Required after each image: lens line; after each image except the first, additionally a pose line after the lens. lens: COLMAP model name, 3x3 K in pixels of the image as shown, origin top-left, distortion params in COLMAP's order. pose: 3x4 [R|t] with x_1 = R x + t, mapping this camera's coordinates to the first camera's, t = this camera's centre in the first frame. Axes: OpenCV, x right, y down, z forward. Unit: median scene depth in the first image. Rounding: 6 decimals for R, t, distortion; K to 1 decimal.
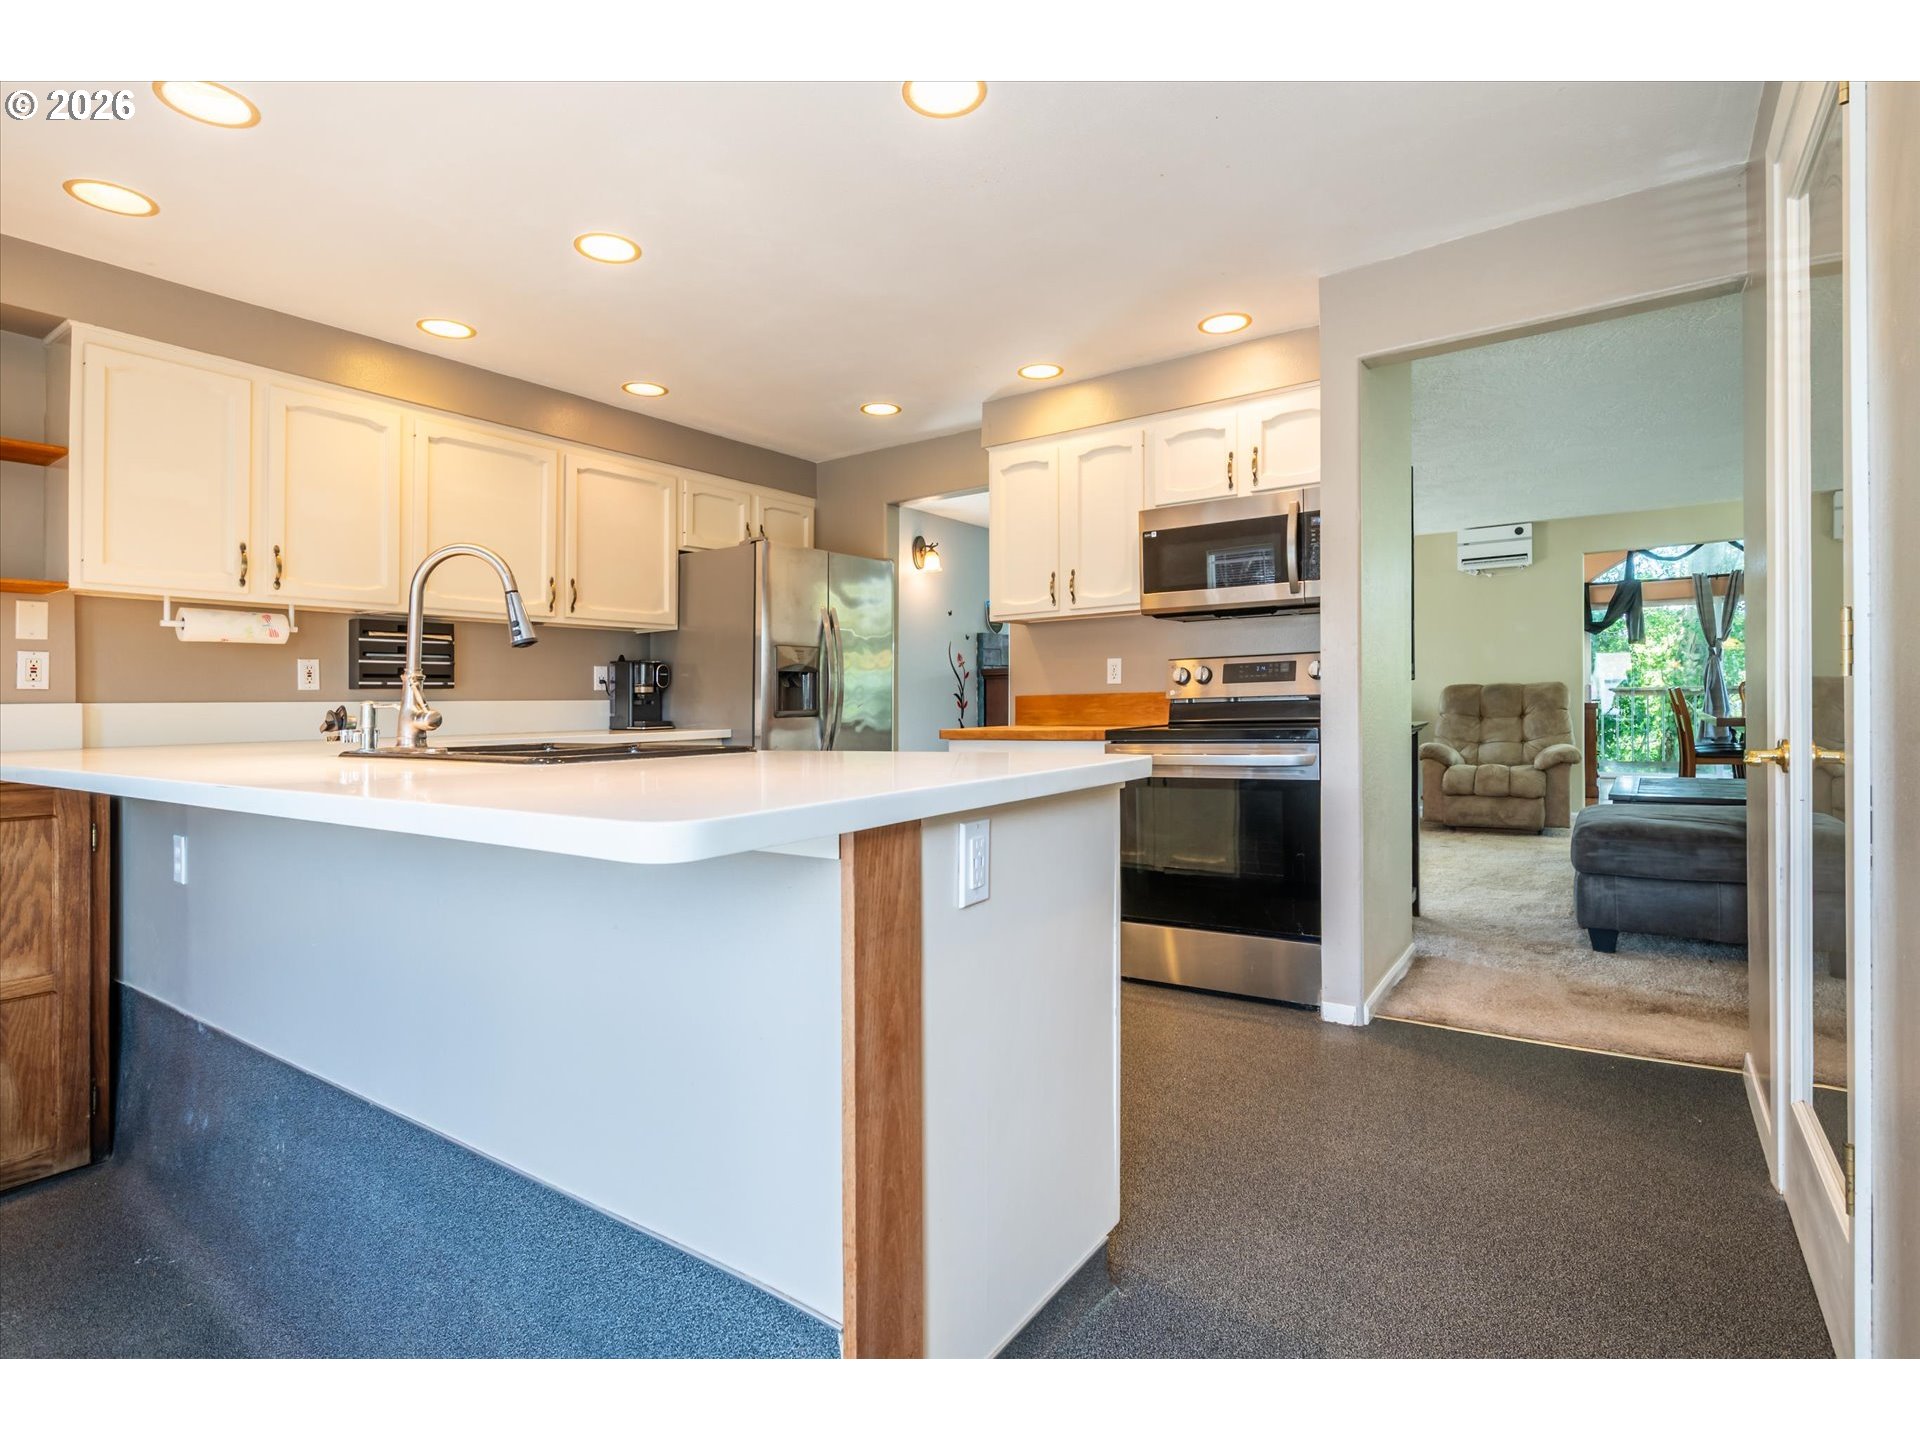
lens RADIAL K [[961.5, 0, 951.6], [0, 961.5, 717.9], [0, 0, 1]] dist [0.000004, -0.000218]
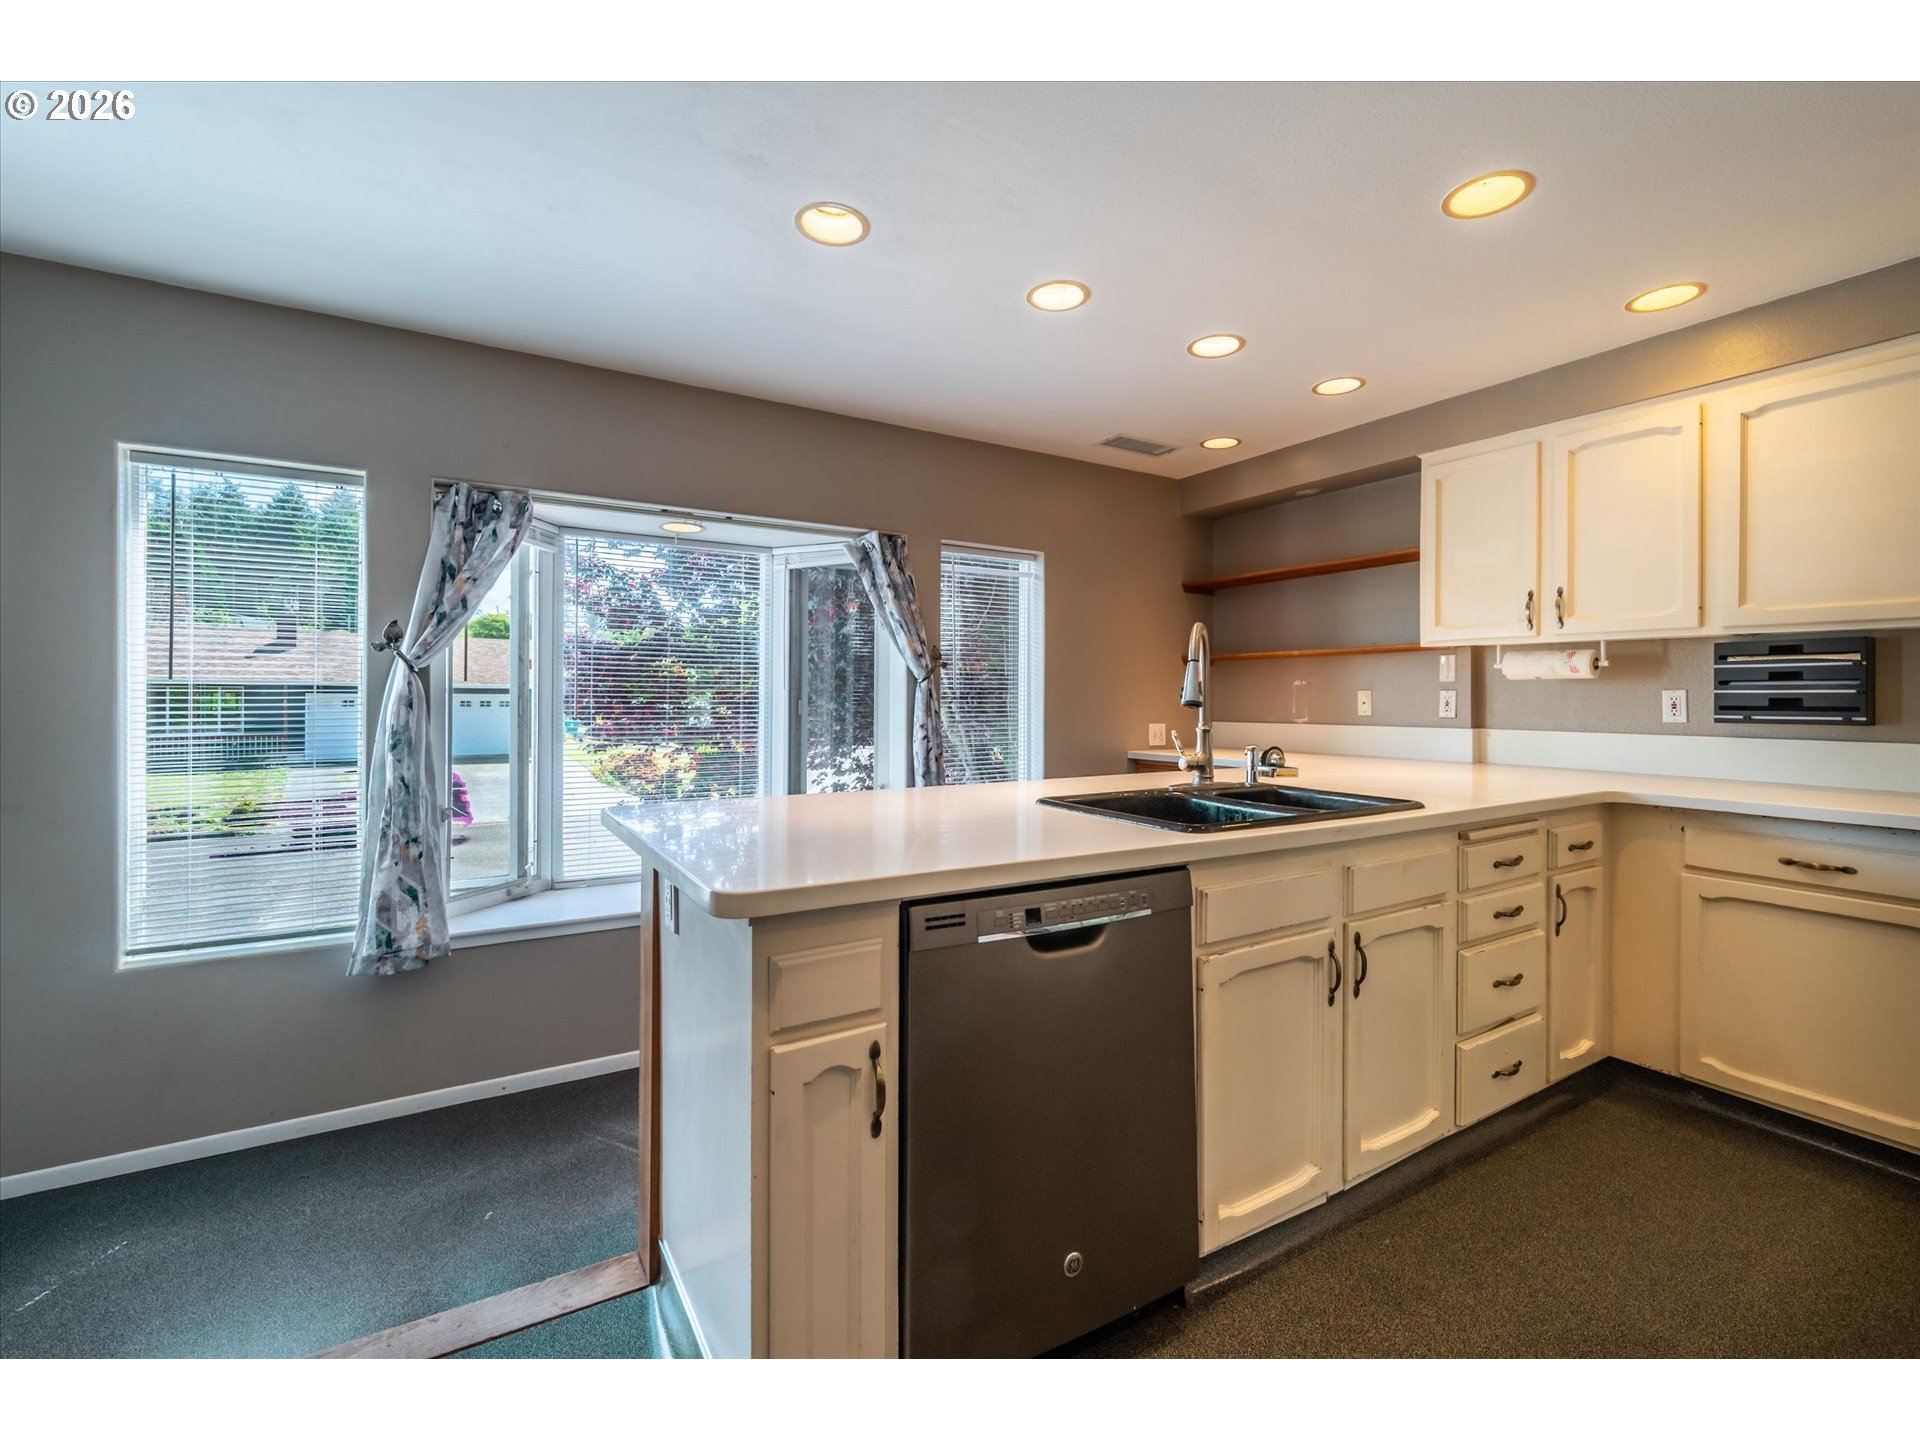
lens RADIAL K [[837.5, 0, 978.5], [0, 837.5, 697.6], [0, 0, 1]] dist [0.000244, 0.000023]
pose [[-0.384801, 0.015066, -0.922877, 0.319804], [-0.012912, 0.999681, 0.021704, -0.056816], [0.922909, 0.020268, -0.384483, 0.624327]]
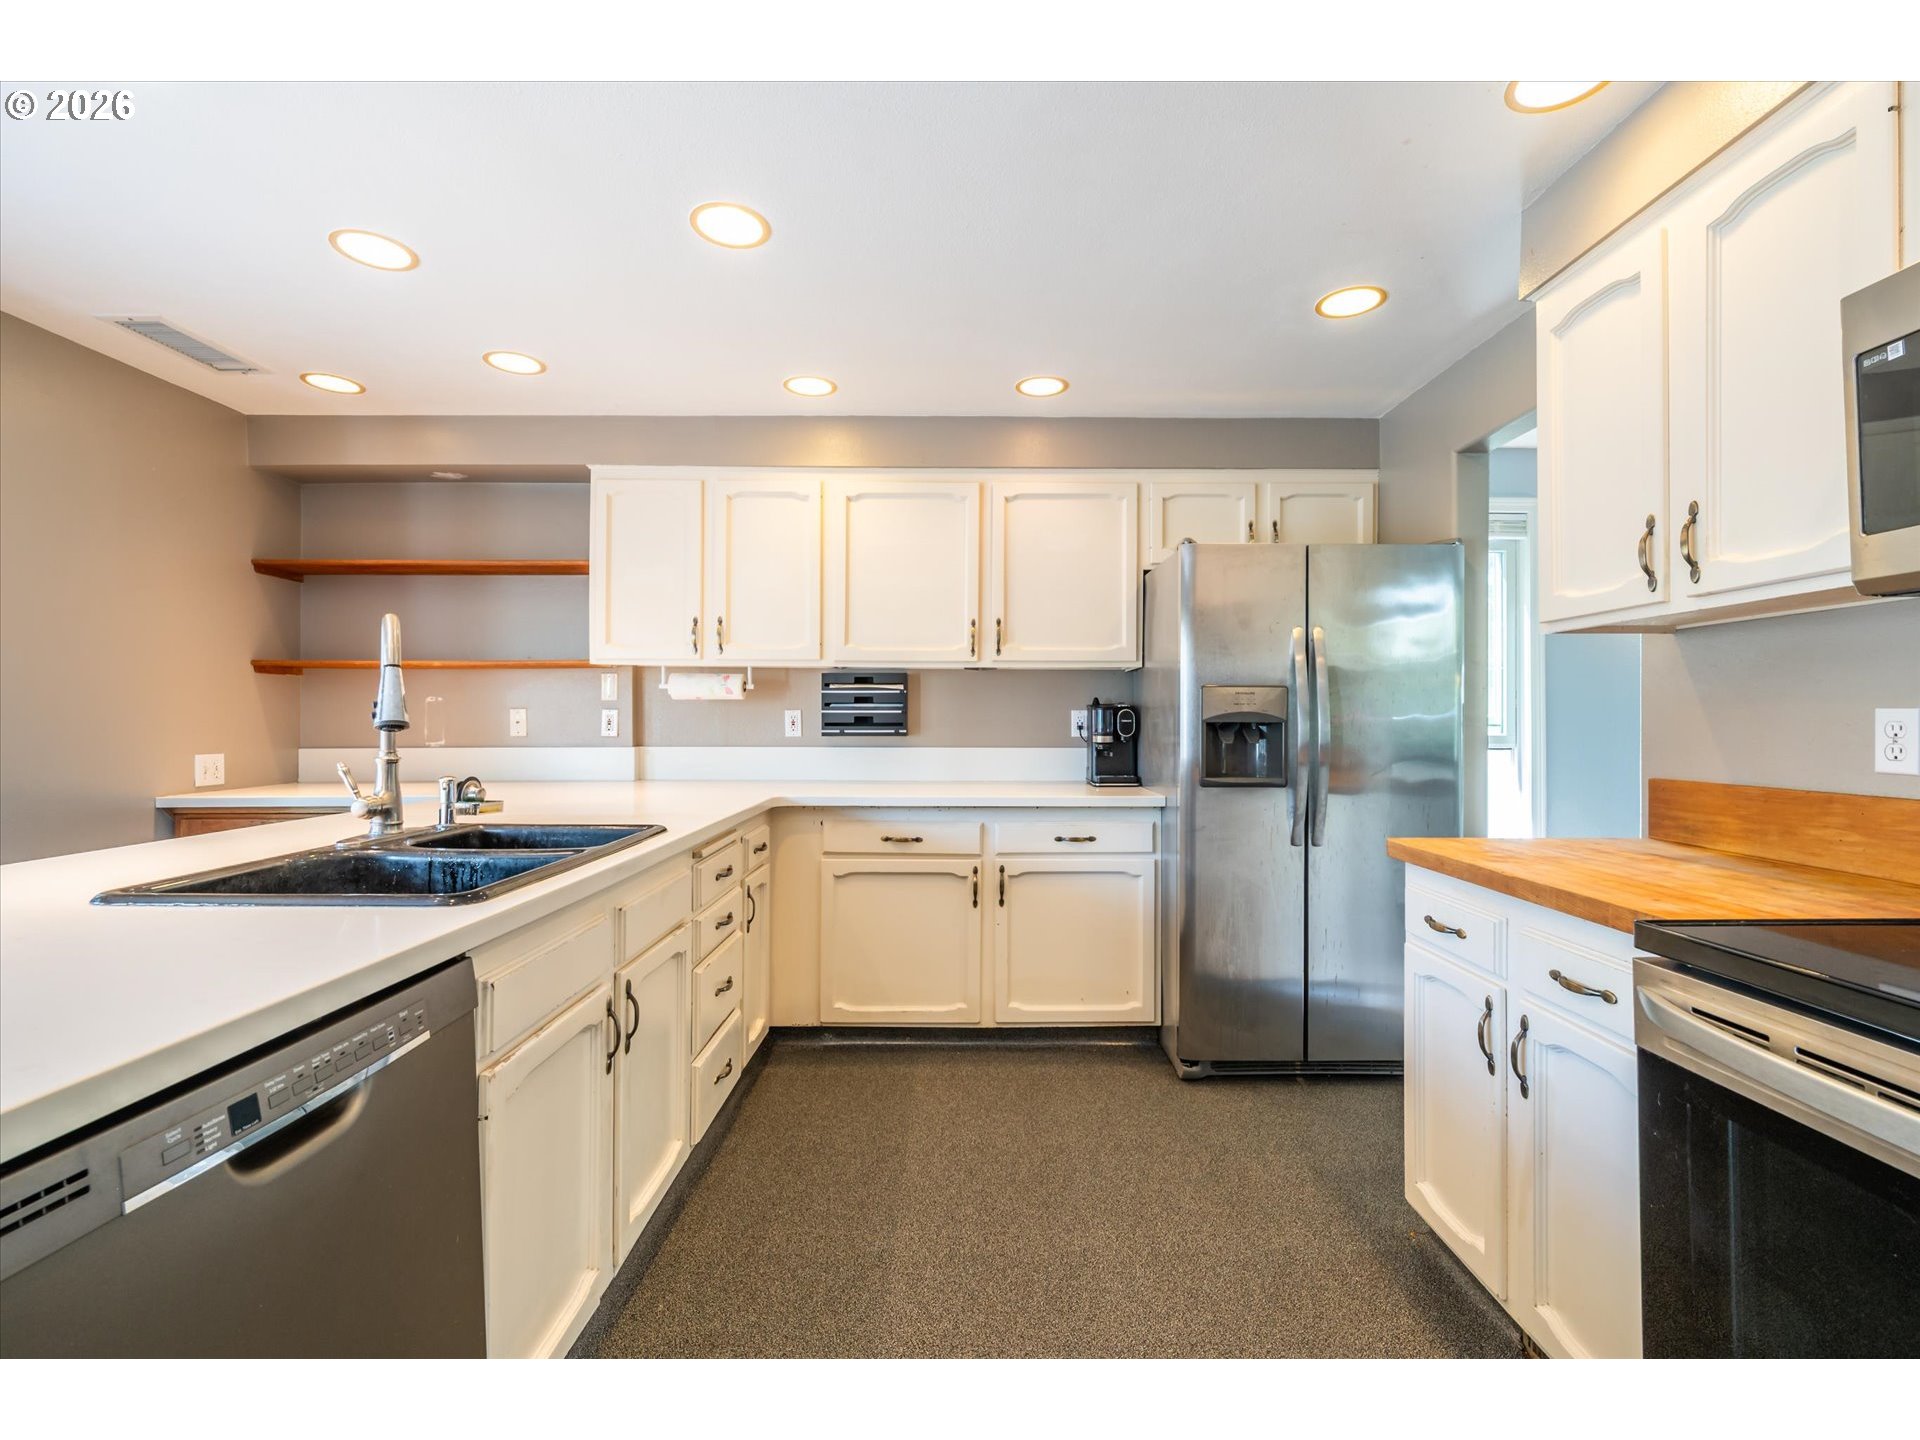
lens RADIAL K [[832.2, 0, 969.3], [0, 832.2, 716.6], [0, 0, 1]] dist [0.001497, -0.000172]
pose [[0.582851, 0.014627, -0.812448, 0.242100], [-0.023527, 0.999723, 0.001120, -0.053749], [0.812239, 0.018461, 0.583033, 0.536162]]
